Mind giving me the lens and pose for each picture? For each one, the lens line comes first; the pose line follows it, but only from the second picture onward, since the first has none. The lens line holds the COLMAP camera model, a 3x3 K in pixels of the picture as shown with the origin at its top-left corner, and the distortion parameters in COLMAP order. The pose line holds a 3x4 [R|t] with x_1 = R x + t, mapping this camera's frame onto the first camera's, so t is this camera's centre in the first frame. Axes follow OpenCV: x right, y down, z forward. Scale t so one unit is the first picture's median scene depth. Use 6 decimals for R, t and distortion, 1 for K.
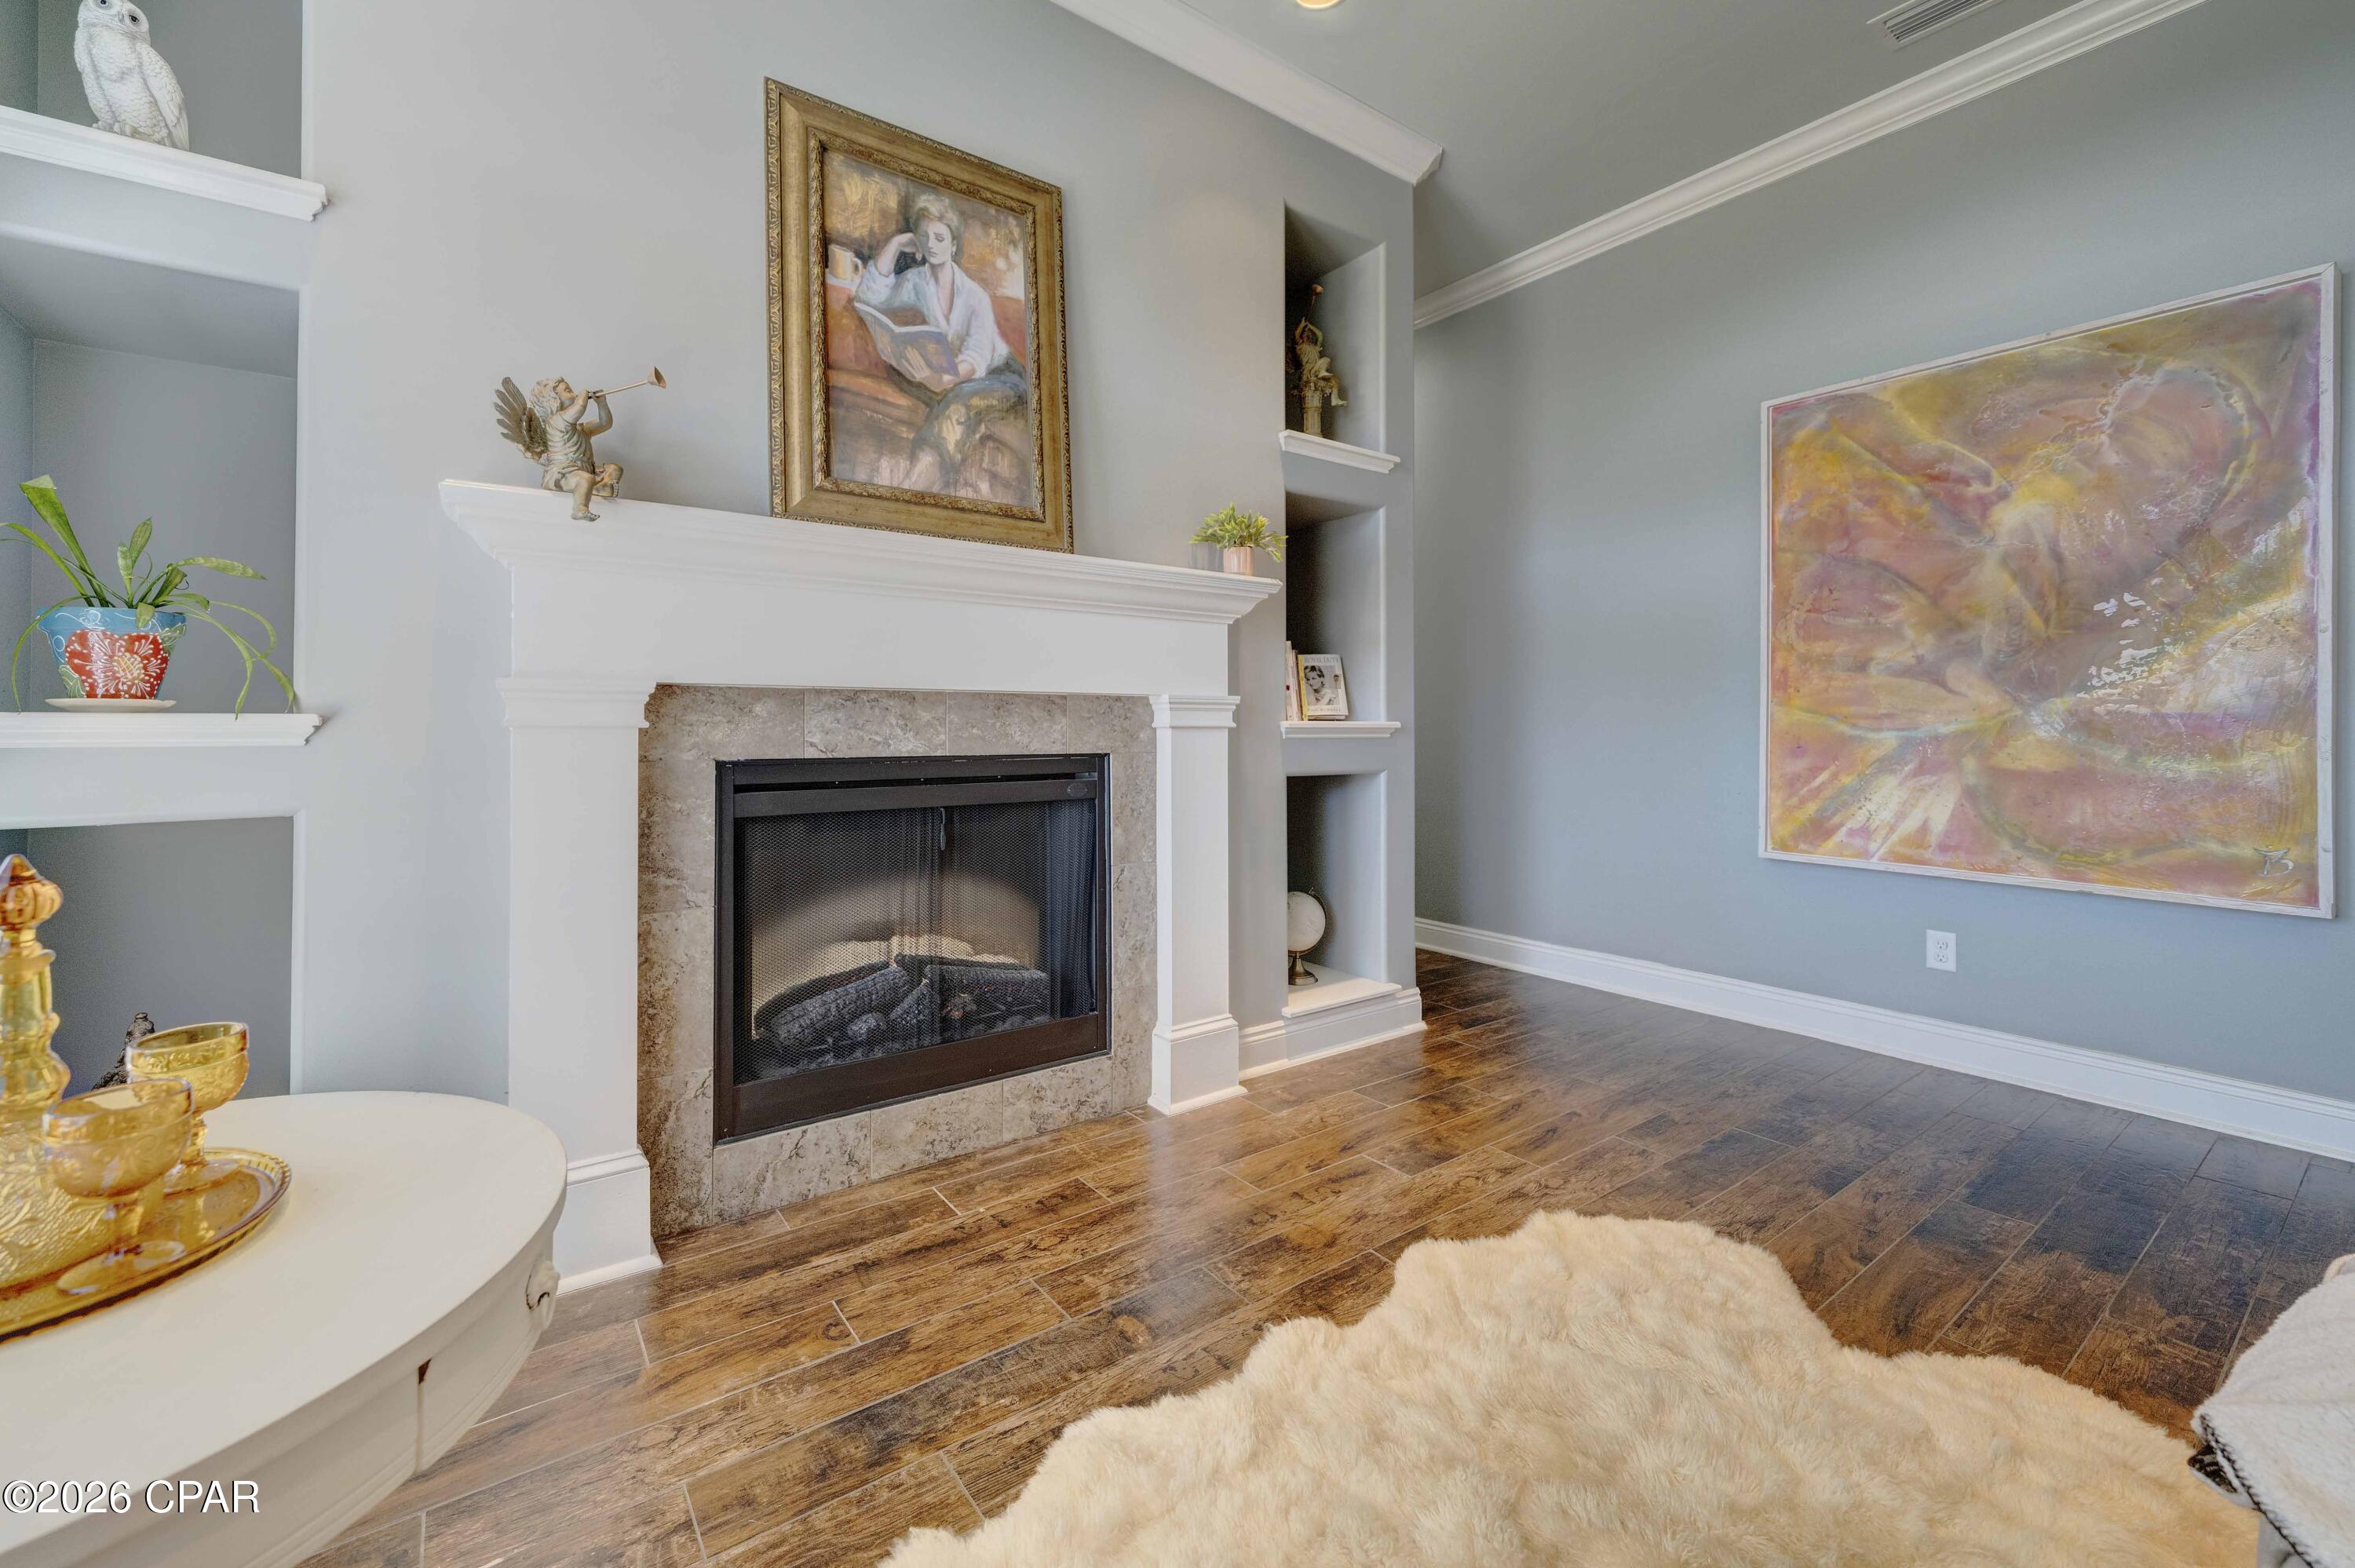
lens RADIAL K [[952.9, 0, 1142.8], [0, 952.9, 723.9], [0, 0, 1]] dist [-0.001014, 0.000106]
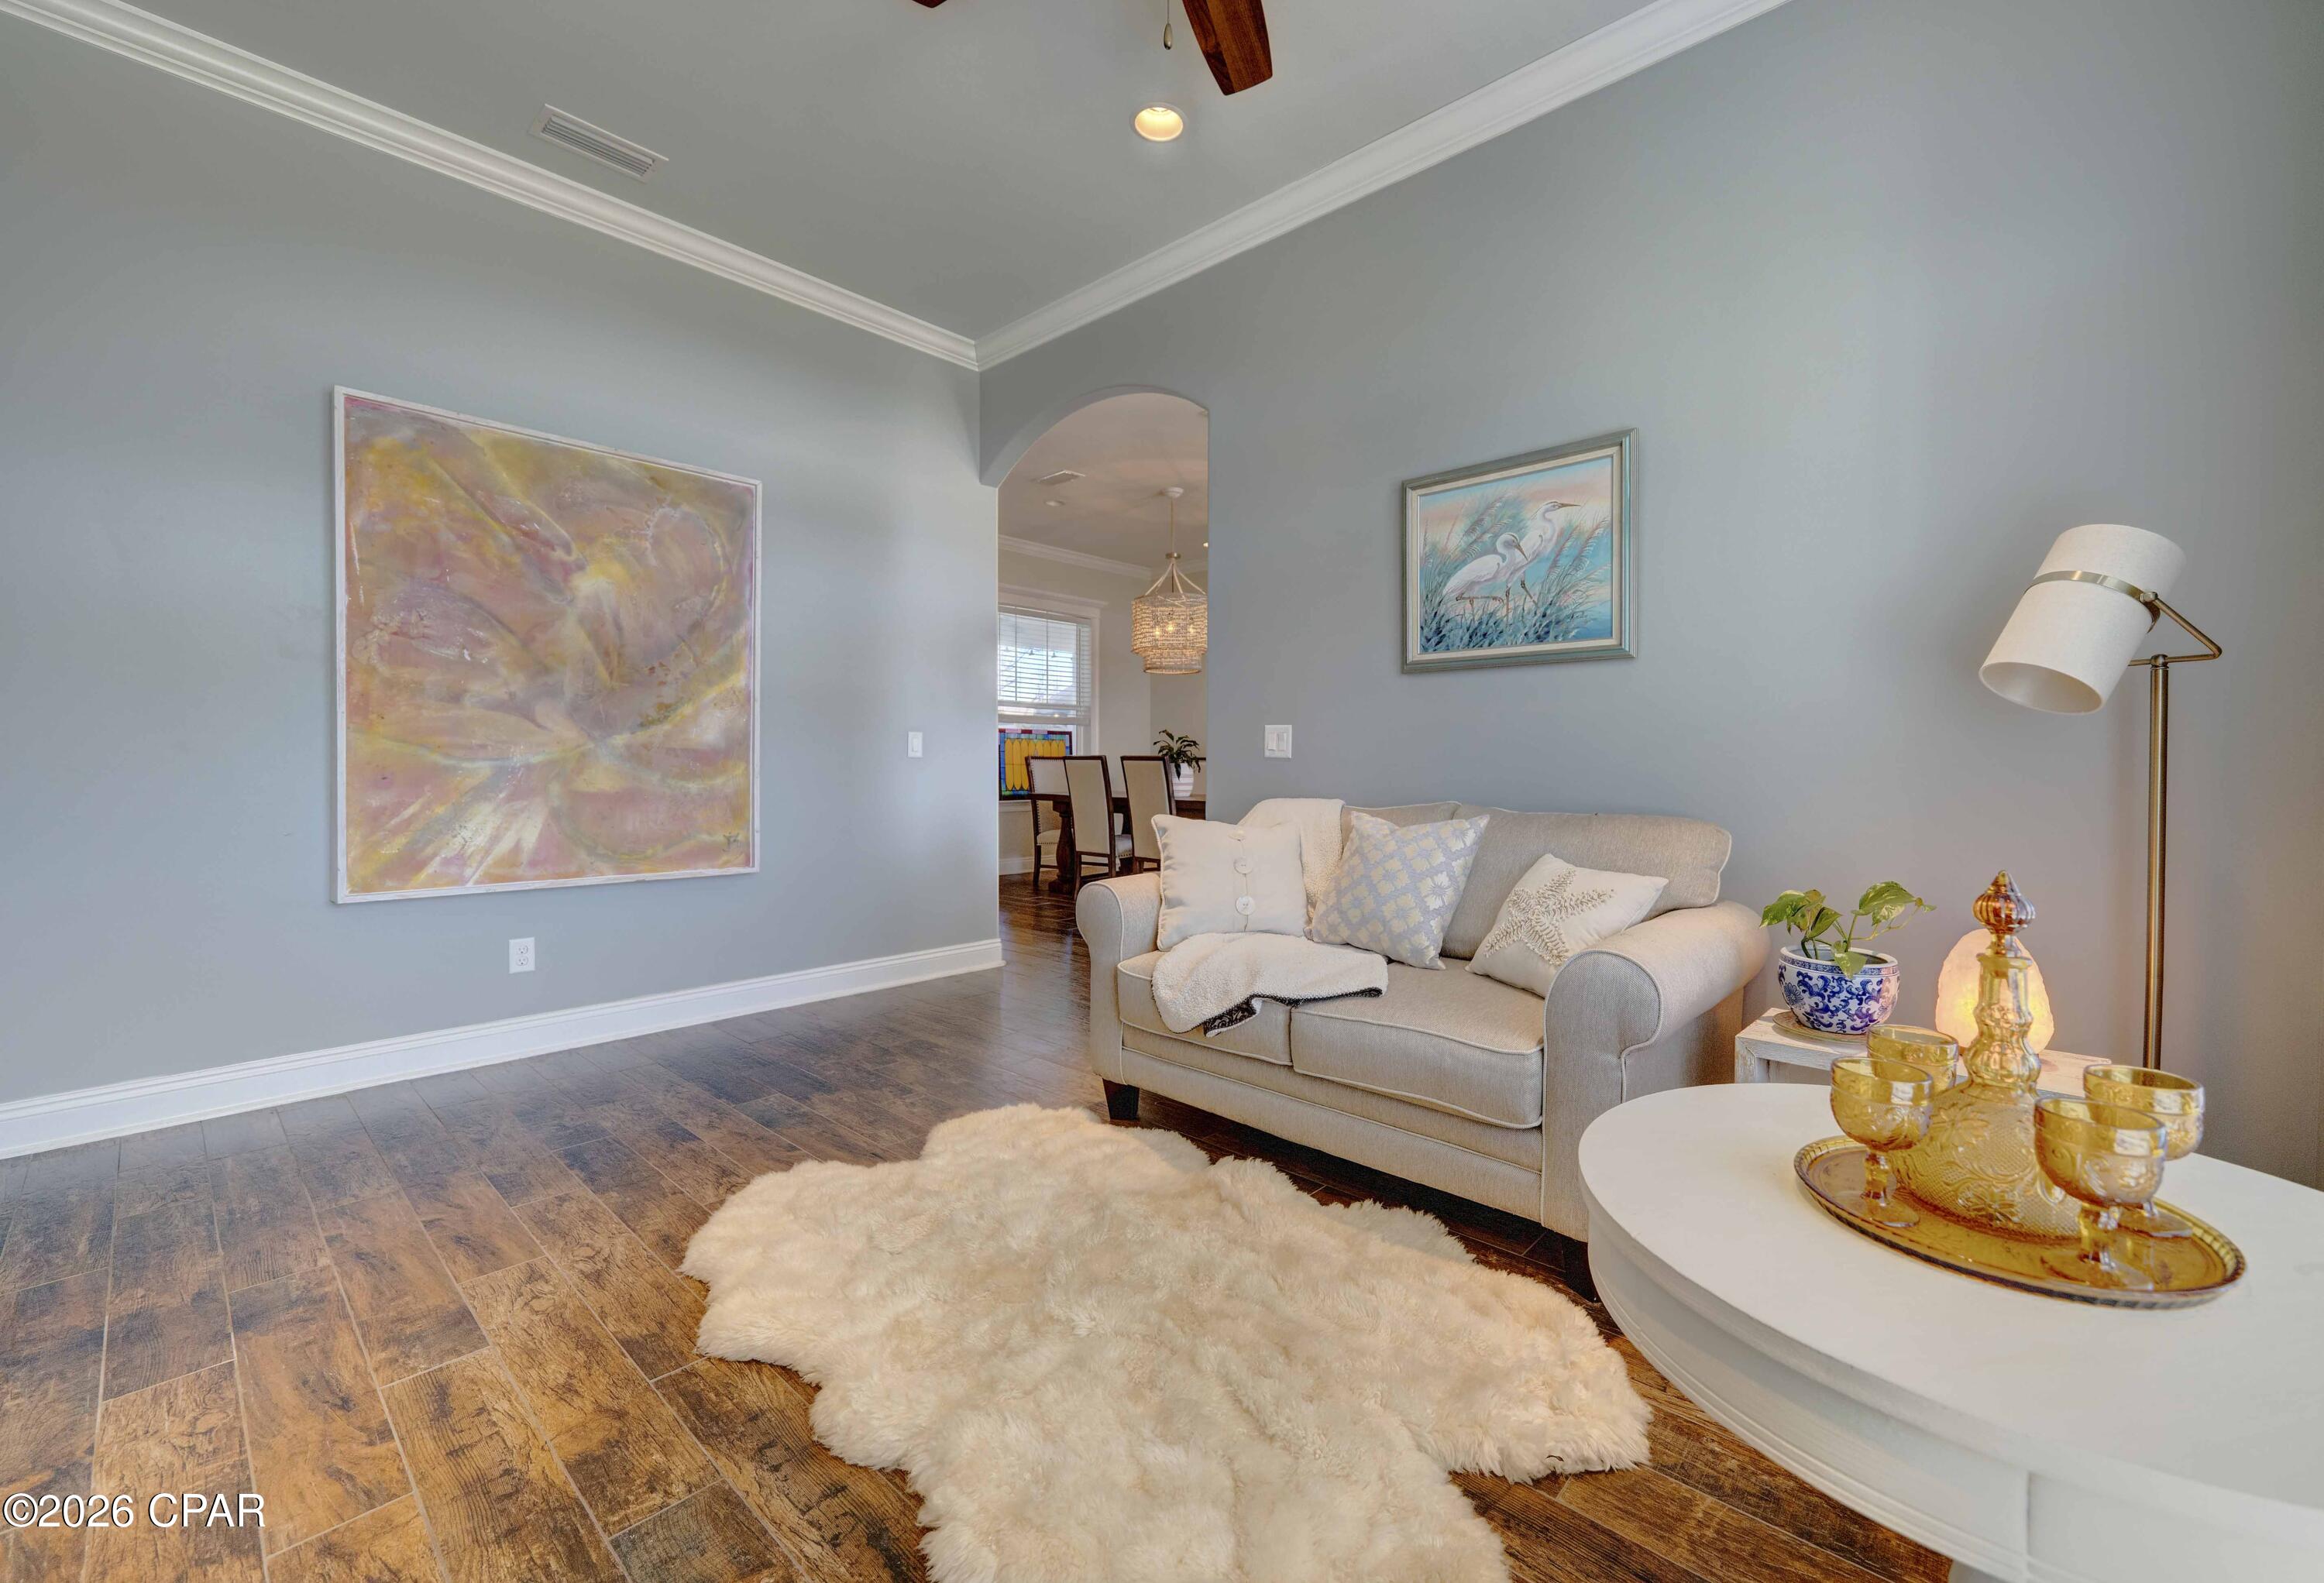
lens RADIAL K [[935.7, 0, 1213.3], [0, 935.7, 789.9], [0, 0, 1]] dist [-0.000193, 0.000006]
pose [[-0.224130, -0.030706, 0.974075, -0.448751], [-0.006764, 0.999528, 0.029952, 0.003489], [-0.974536, 0.000125, -0.224232, 0.480939]]
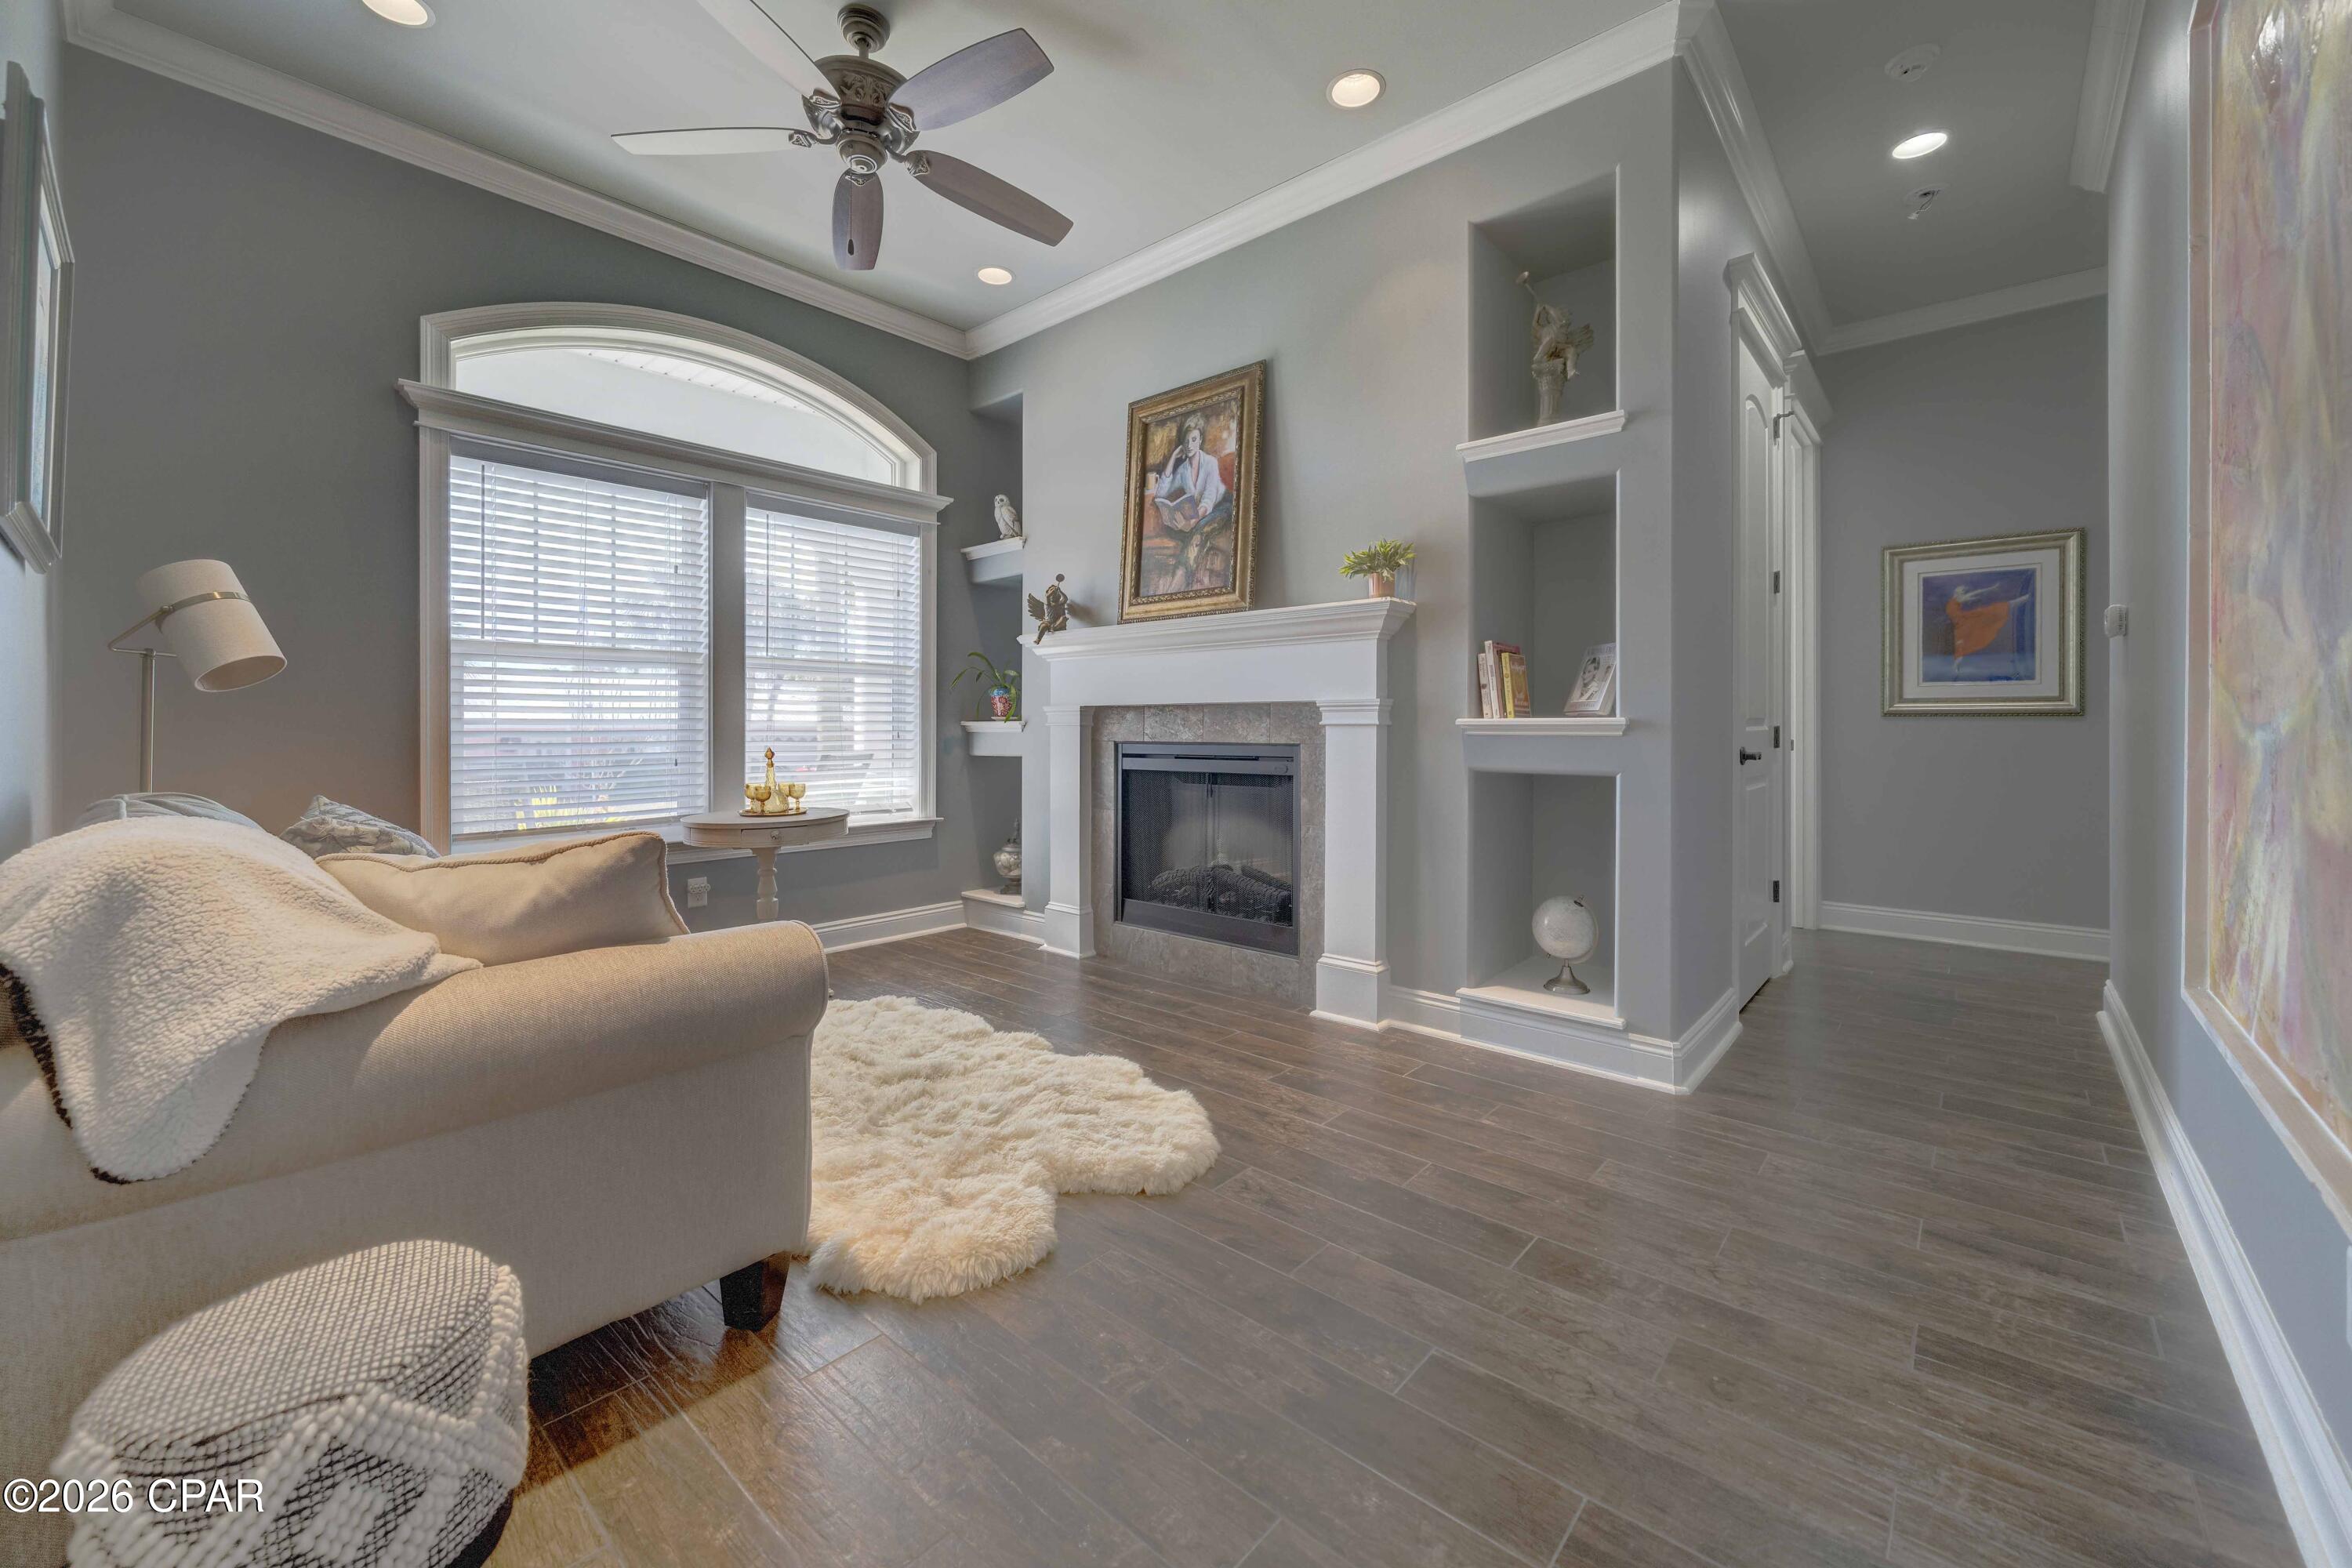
lens RADIAL K [[921.7, 0, 1170.2], [0, 921.7, 727.8], [0, 0, 1]] dist [-0.002945, -0.000218]
pose [[0.222236, 0.002762, -0.974989, 1.151992], [0.006685, 0.999968, 0.004357, 0.000801], [0.974970, -0.007486, 0.222211, 0.484159]]
